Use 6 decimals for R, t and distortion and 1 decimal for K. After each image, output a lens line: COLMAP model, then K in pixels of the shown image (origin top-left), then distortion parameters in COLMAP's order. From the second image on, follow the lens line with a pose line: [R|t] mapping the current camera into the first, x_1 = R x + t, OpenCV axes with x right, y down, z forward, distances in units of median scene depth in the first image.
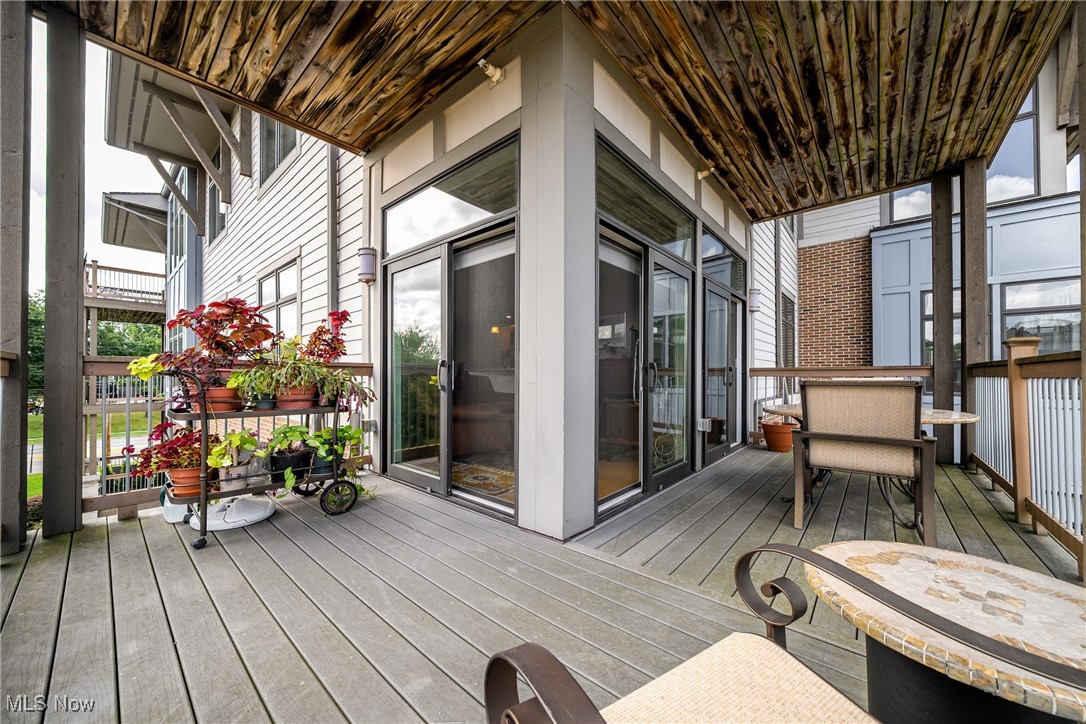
lens RADIAL K [[373.0, 0, 524.9], [0, 373.0, 371.2], [0, 0, 1]] dist [-0.000036, 0.000200]
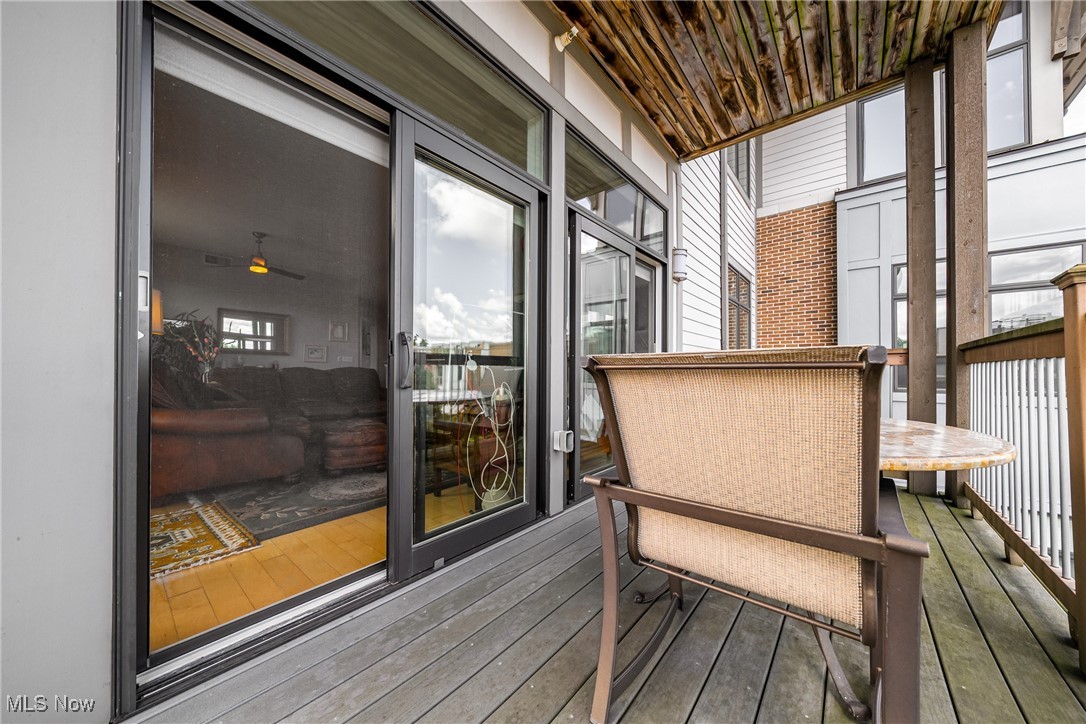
lens RADIAL K [[373.0, 0, 544.5], [0, 373.0, 367.4], [0, 0, 1]] dist [-0.000036, 0.000200]
pose [[0.998114, 0.002299, 0.061342, 0.369931], [-0.002184, 0.999996, -0.001929, 0.019972], [-0.061346, 0.001791, 0.998115, 0.341428]]
